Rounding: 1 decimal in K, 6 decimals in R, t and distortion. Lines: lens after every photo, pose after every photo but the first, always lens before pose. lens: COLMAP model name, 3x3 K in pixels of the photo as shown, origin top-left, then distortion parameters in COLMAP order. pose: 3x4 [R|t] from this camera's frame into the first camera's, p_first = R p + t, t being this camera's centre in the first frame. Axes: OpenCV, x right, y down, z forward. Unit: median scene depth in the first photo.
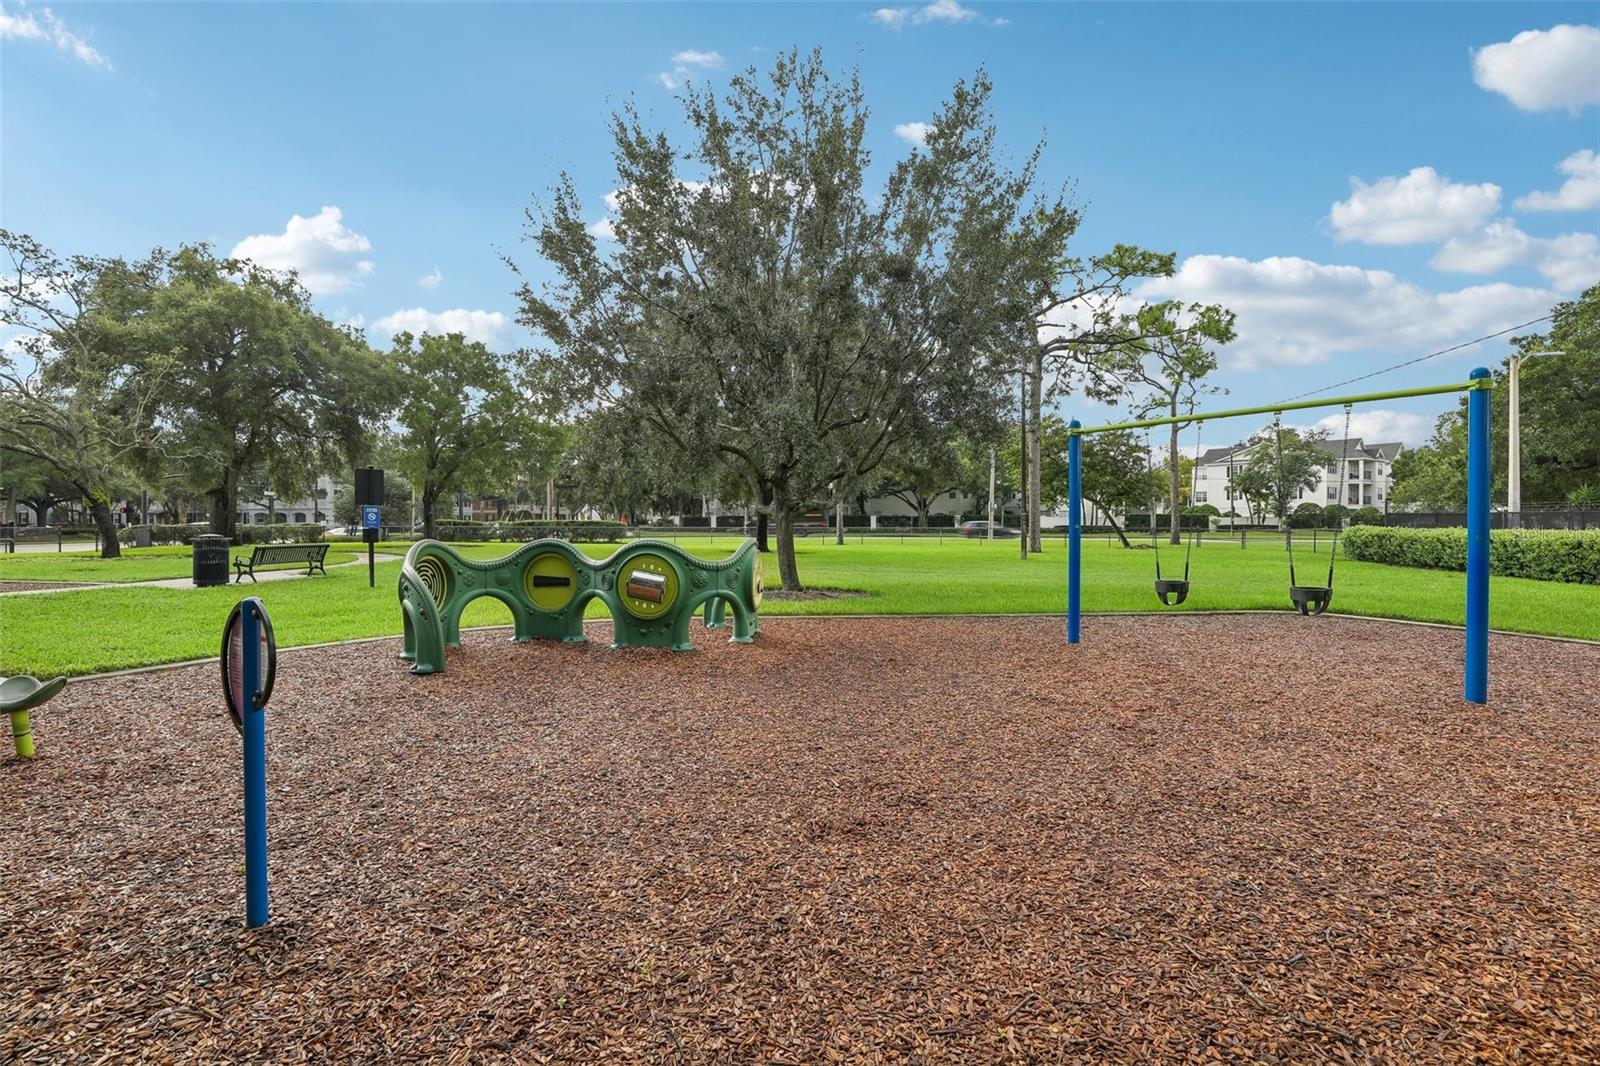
lens RADIAL K [[742.3, 0, 800.0], [0, 742.3, 533.0], [0, 0, 1]] dist [-0.001632, 0.000249]
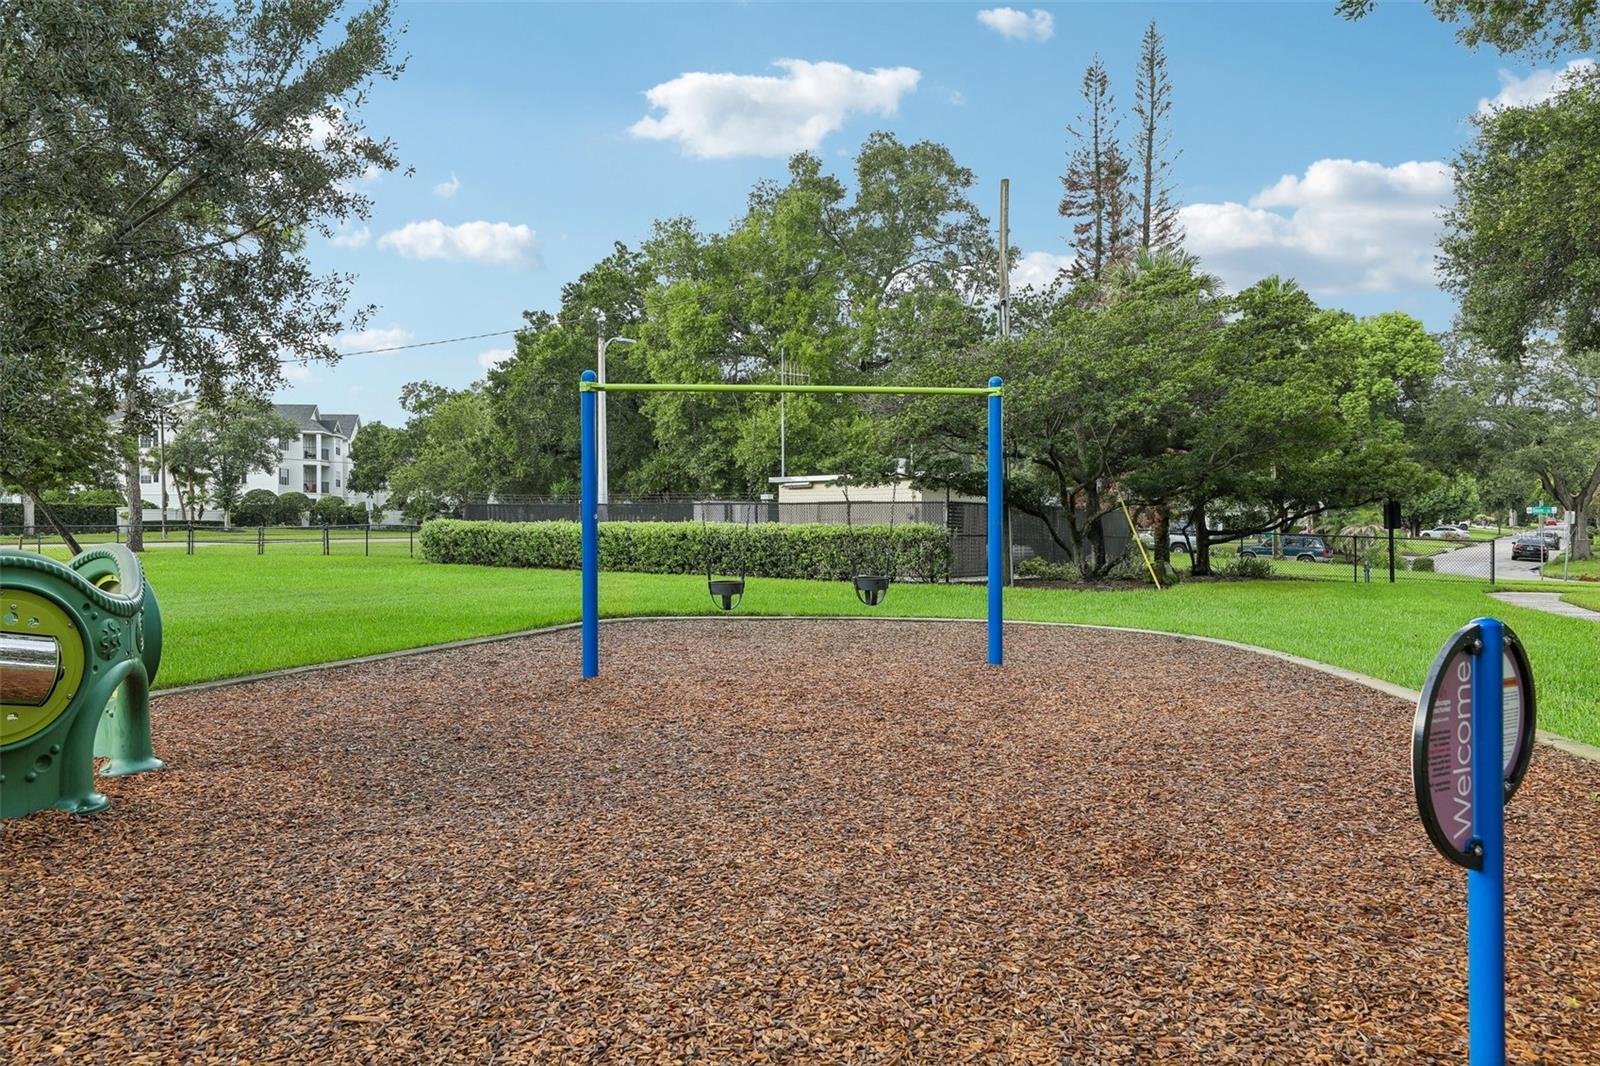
lens RADIAL K [[1137.9, 0, 800.0], [0, 1137.9, 533.0], [0, 0, 1]] dist [0.030672, -0.001169]
pose [[0.447649, -0.015826, 0.894069, -0.136471], [0.016925, 0.999814, 0.009224, 0.000002], [-0.894049, 0.011003, 0.447834, 0.081280]]
